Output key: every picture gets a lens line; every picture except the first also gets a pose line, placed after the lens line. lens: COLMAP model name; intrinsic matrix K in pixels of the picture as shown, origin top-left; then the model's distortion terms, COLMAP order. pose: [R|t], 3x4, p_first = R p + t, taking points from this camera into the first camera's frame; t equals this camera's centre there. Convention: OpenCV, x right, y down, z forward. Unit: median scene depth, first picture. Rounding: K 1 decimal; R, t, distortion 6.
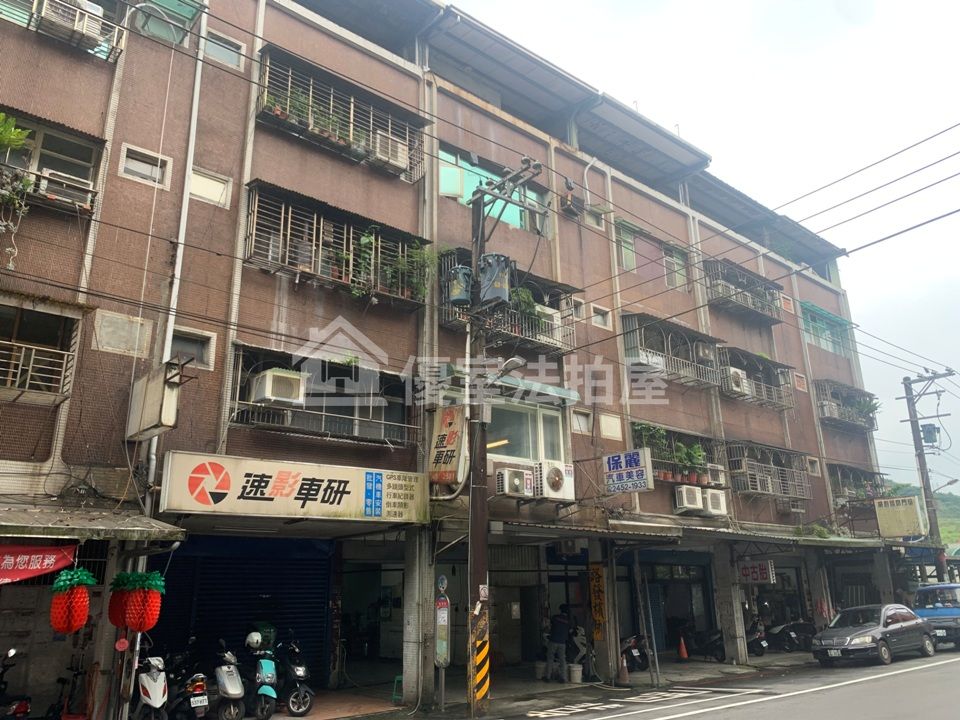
lens RADIAL K [[730.9, 0, 483.8], [0, 730.9, 337.7], [0, 0, 1]] dist [0.029383, -0.037065]
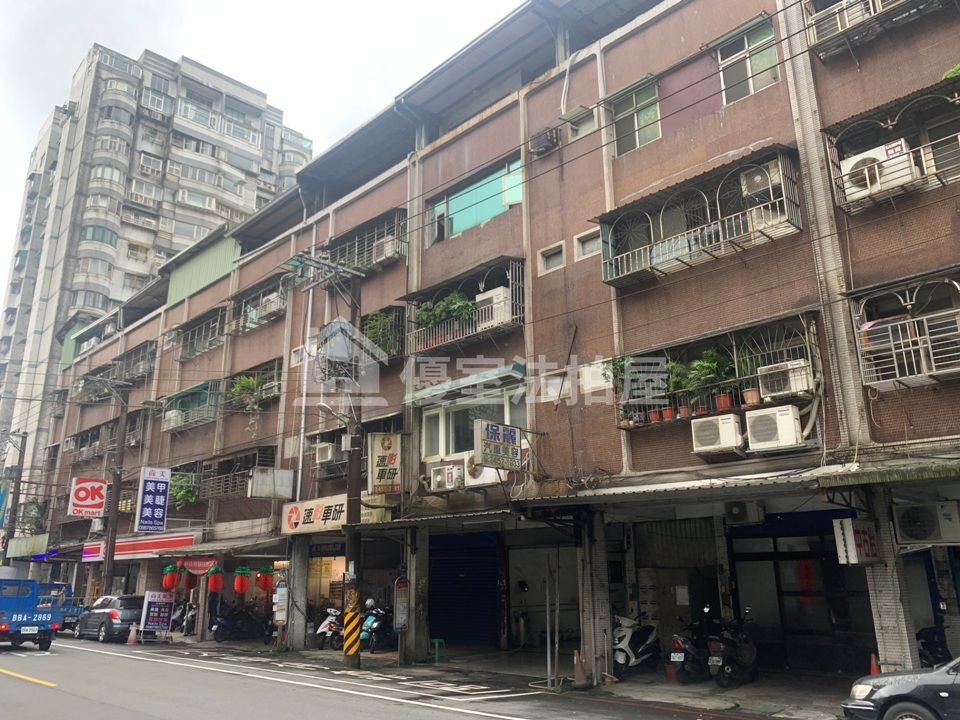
lens RADIAL K [[730.9, 0, 471.1], [0, 730.9, 354.5], [0, 0, 1]] dist [0.029383, -0.037065]
pose [[0.077832, -0.275976, -0.958008, 1.131462], [0.331991, 0.913254, -0.236112, 0.293605], [0.940066, -0.299673, 0.162702, 0.889040]]
